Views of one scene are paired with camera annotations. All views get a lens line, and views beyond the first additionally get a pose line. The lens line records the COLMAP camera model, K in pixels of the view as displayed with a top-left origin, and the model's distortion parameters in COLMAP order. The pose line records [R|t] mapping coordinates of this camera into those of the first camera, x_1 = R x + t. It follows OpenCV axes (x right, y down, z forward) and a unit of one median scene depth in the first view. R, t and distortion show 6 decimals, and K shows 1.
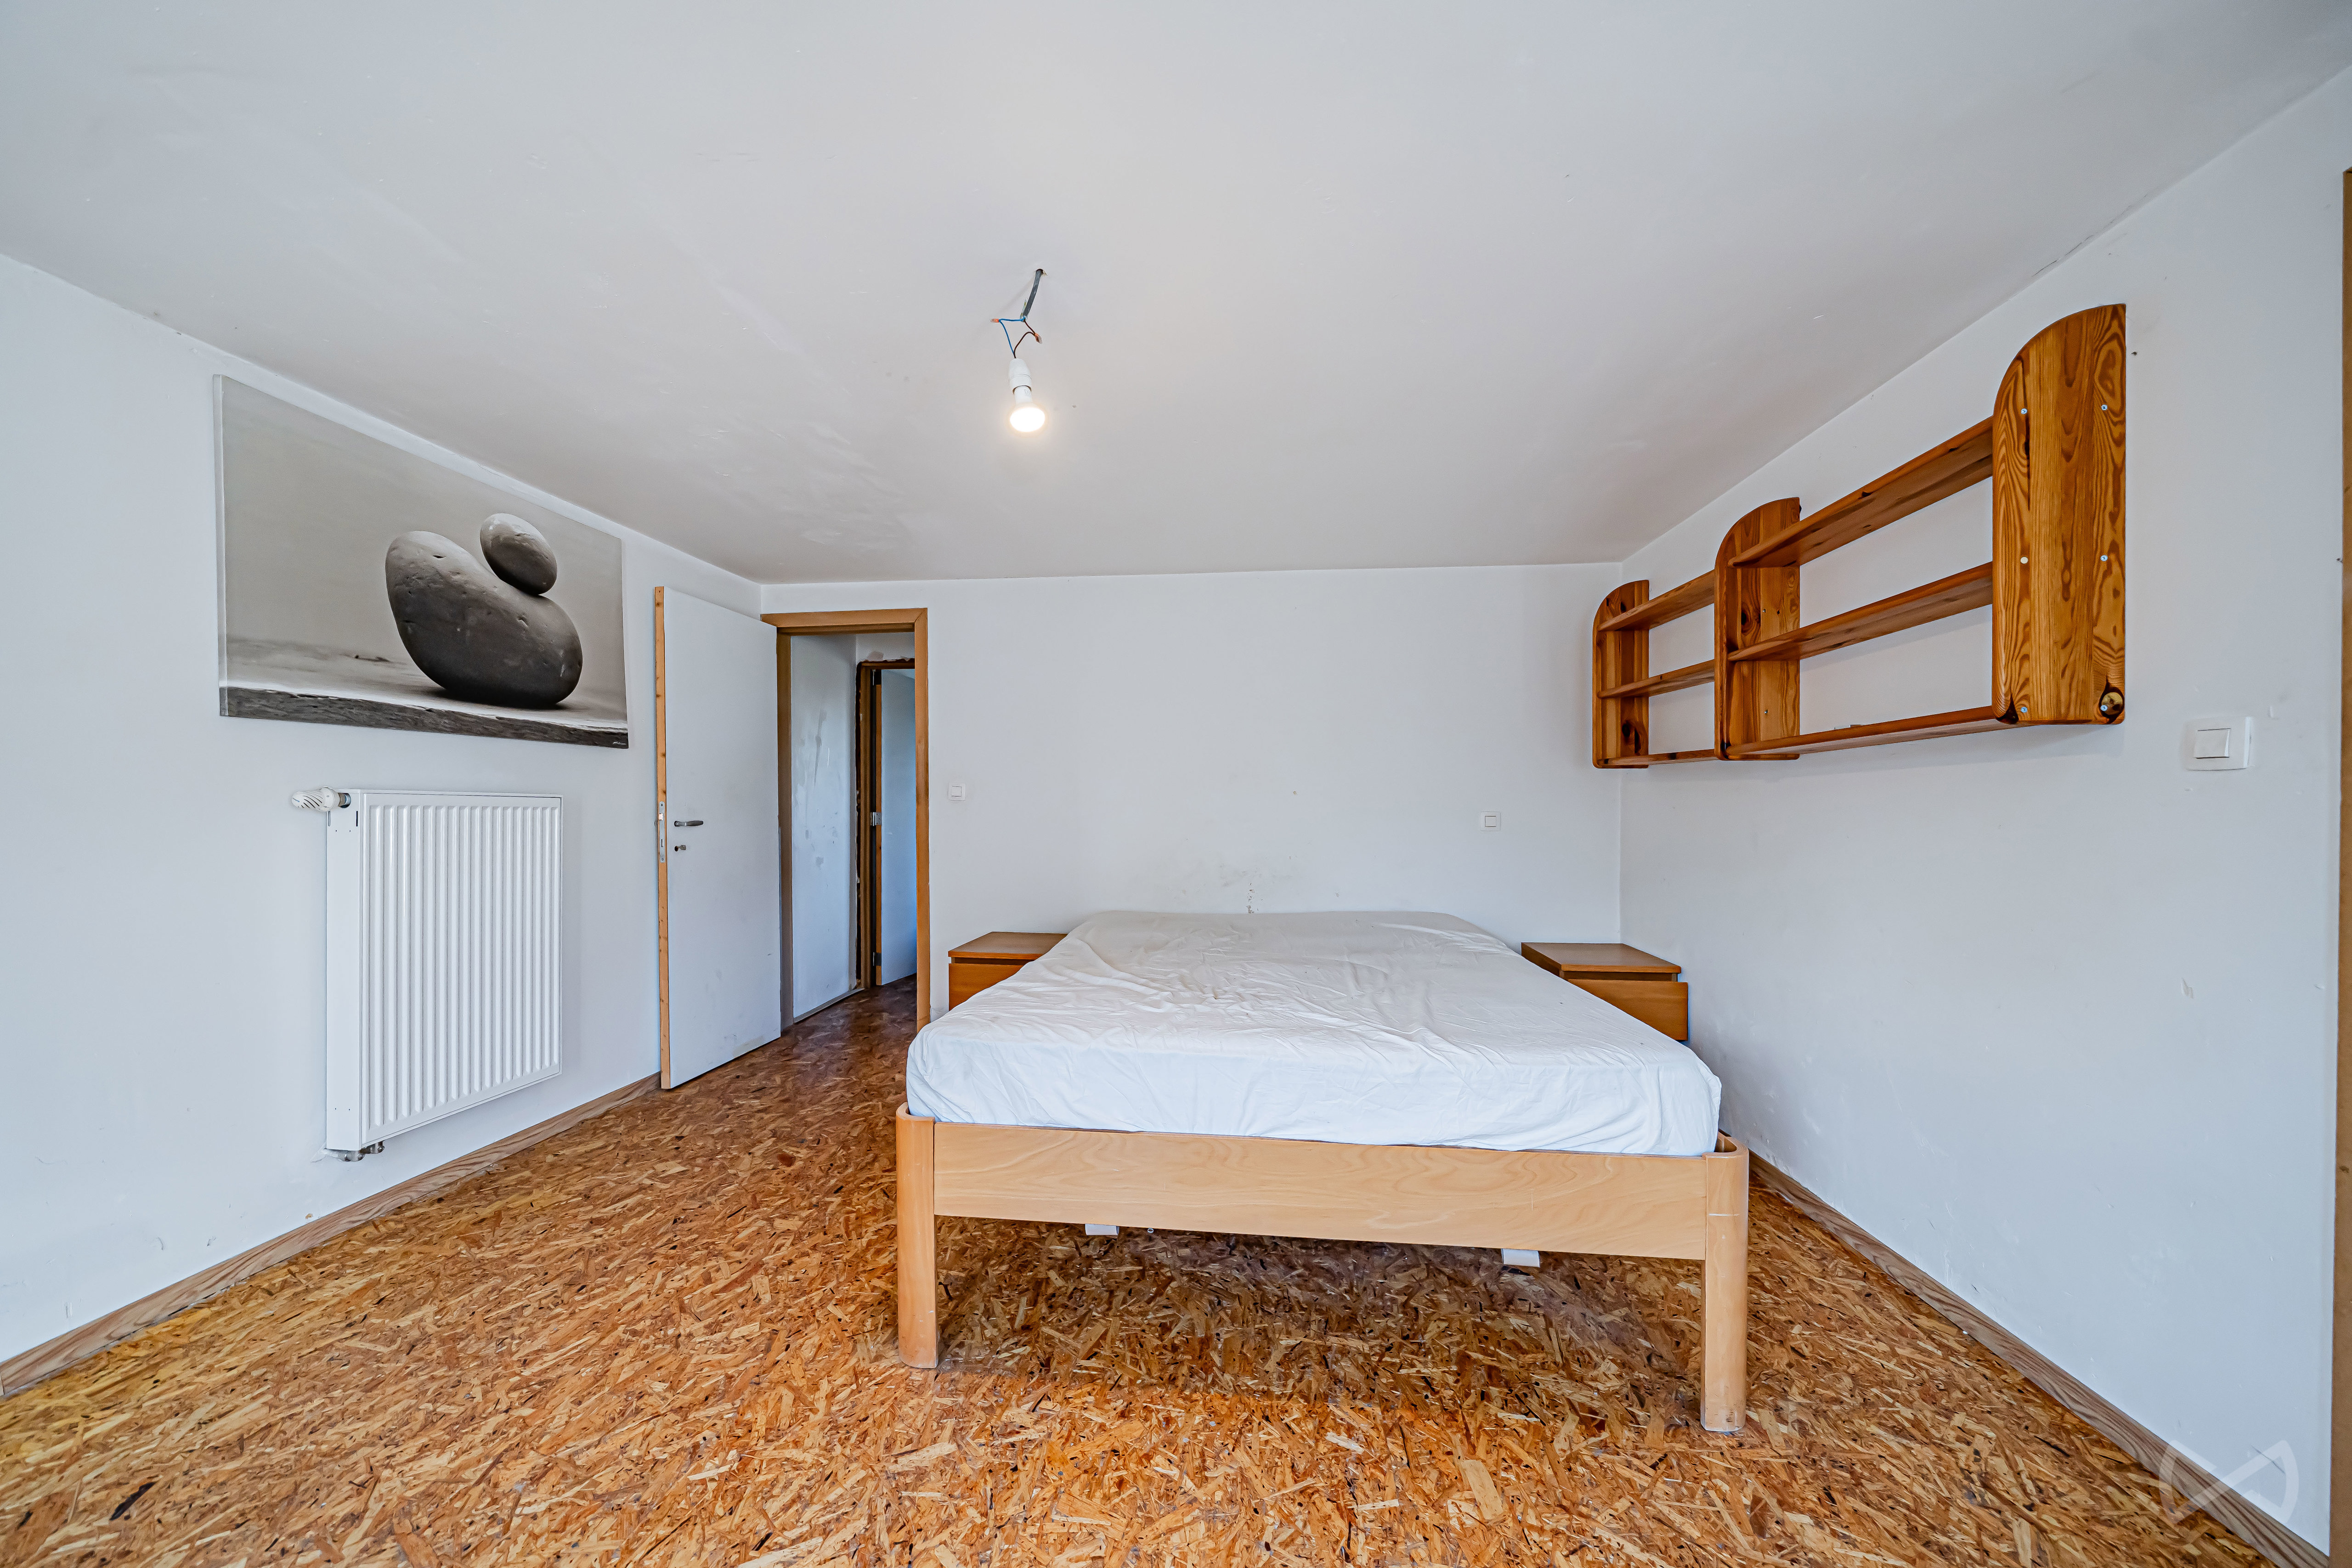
lens RADIAL K [[809.9, 0, 1170.8], [0, 809.9, 797.6], [0, 0, 1]] dist [-0.002640, -0.000197]
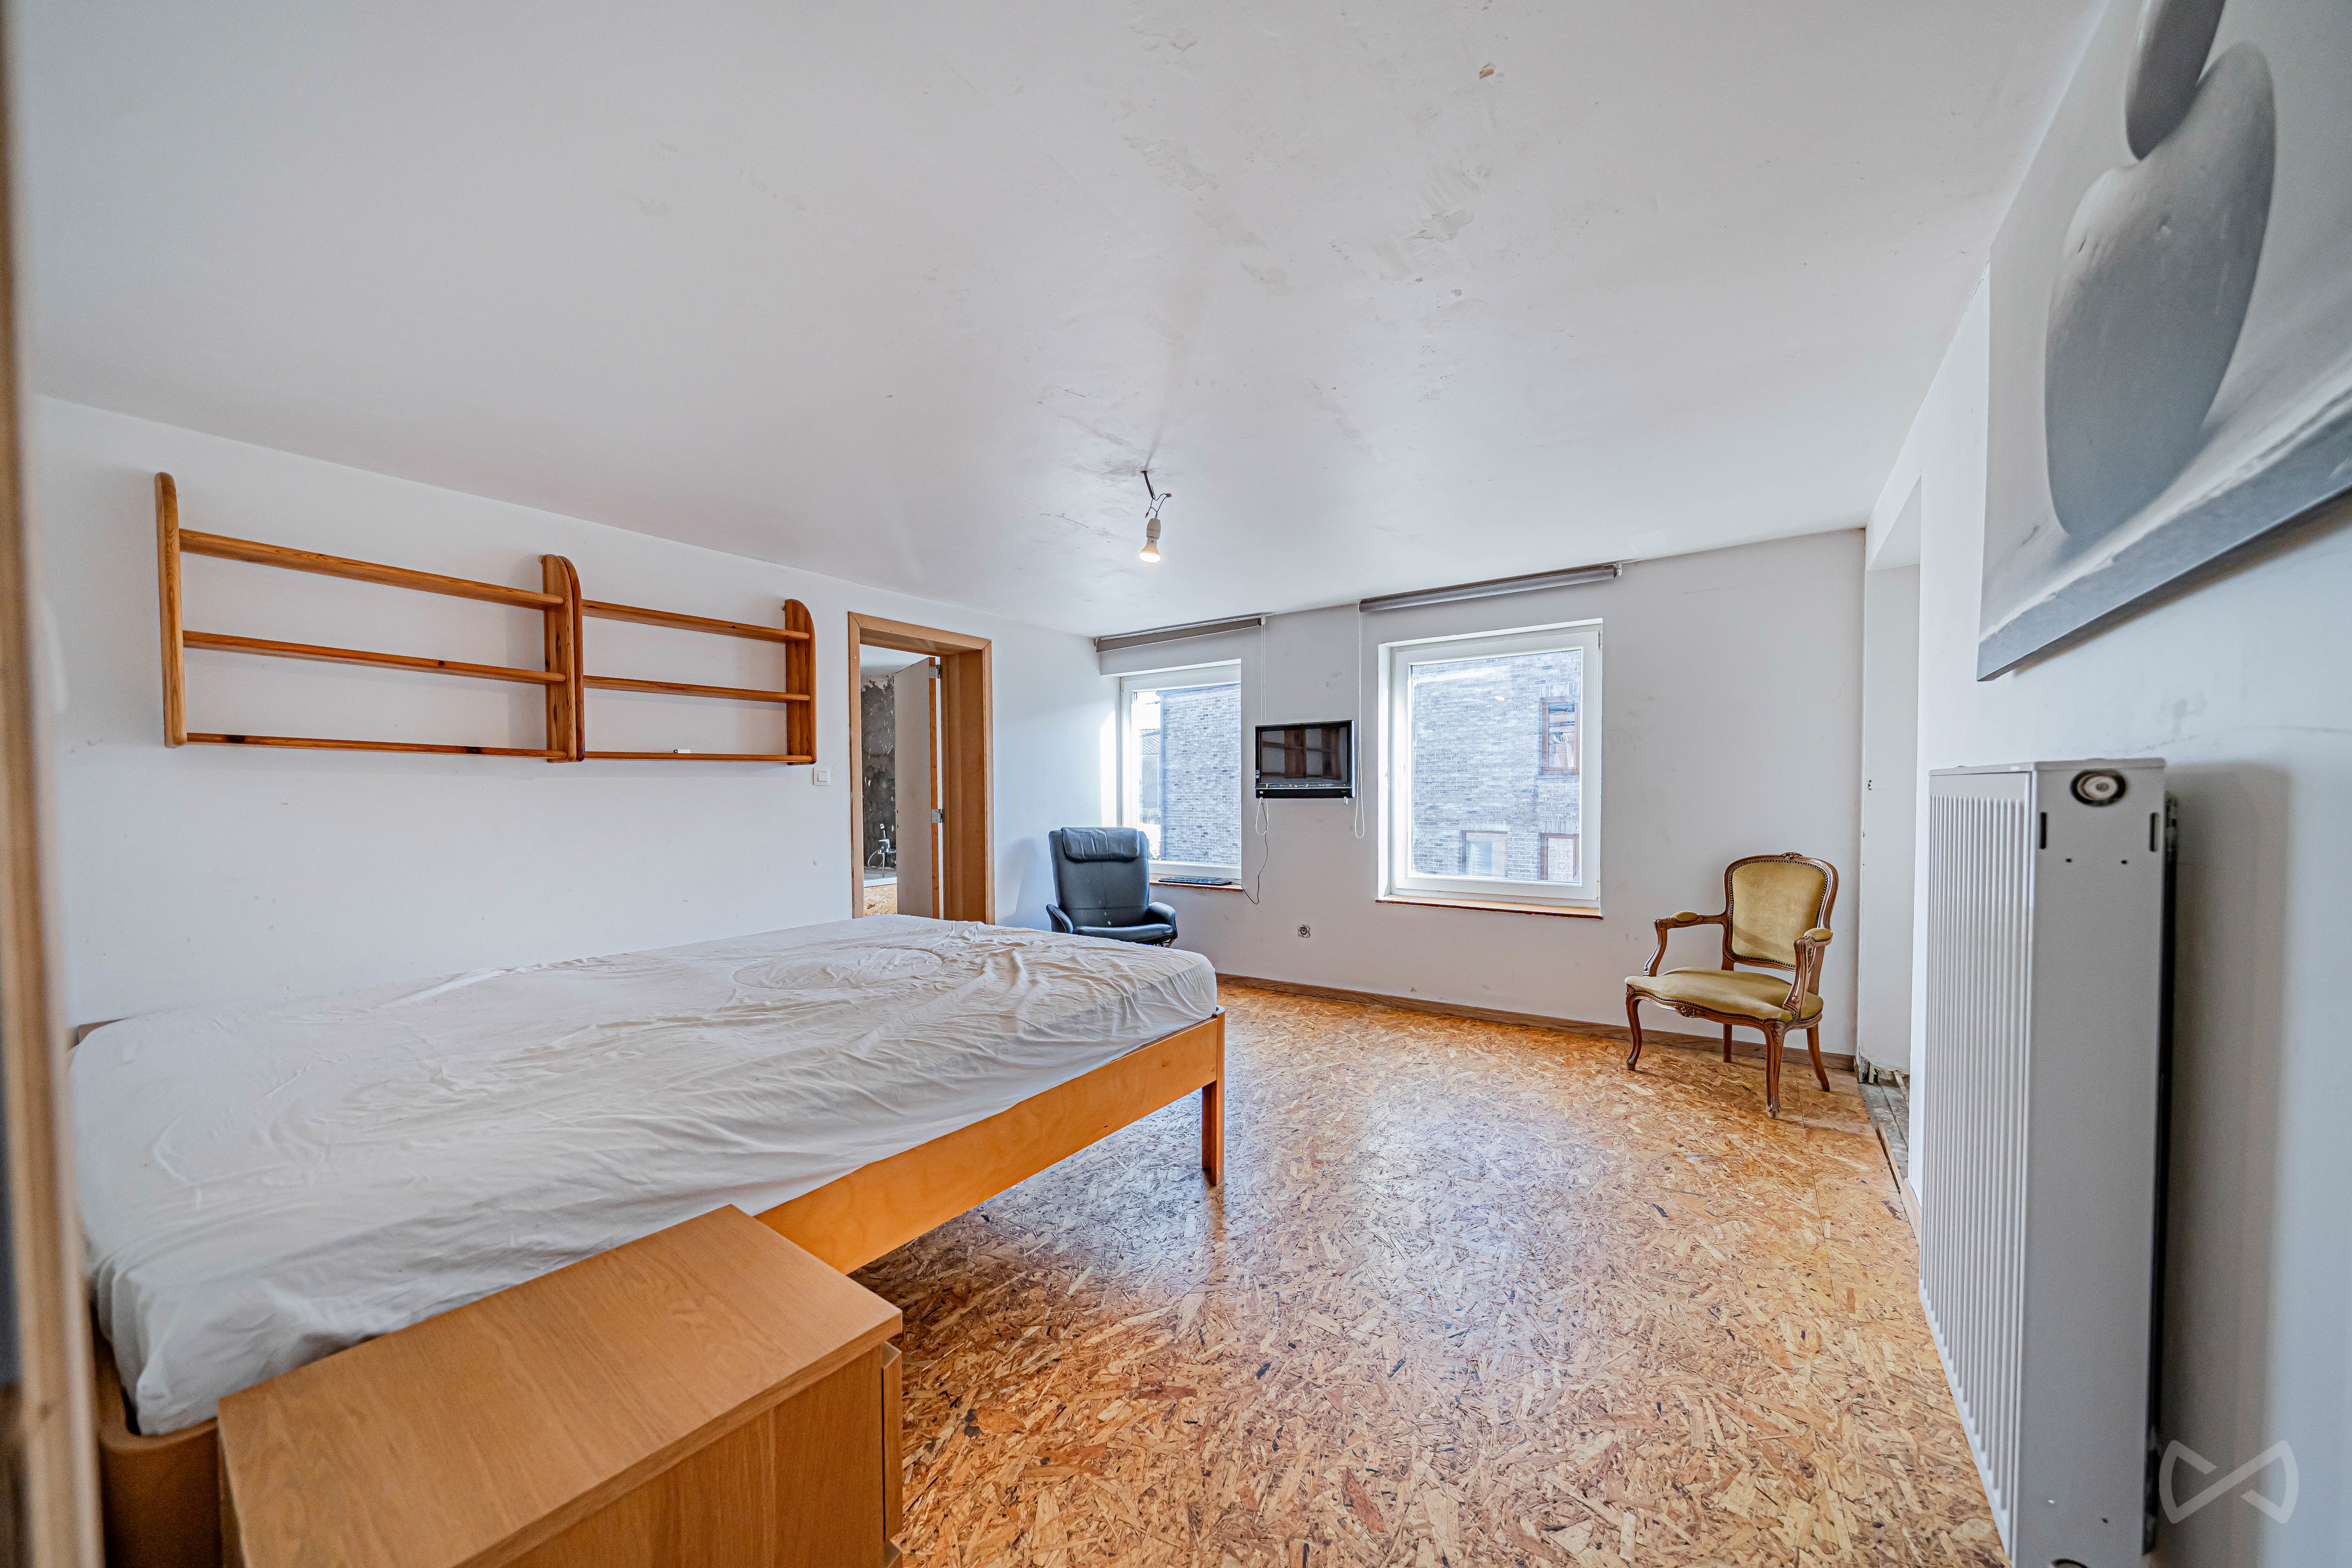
lens RADIAL K [[809.9, 0, 1170.6], [0, 809.9, 798.1], [0, 0, 1]] dist [-0.002640, -0.000197]
pose [[-0.876338, 0.004188, 0.481679, -0.690048], [0.005857, 0.999981, 0.001962, 0.009973], [-0.481661, 0.004541, -0.876346, 1.676096]]
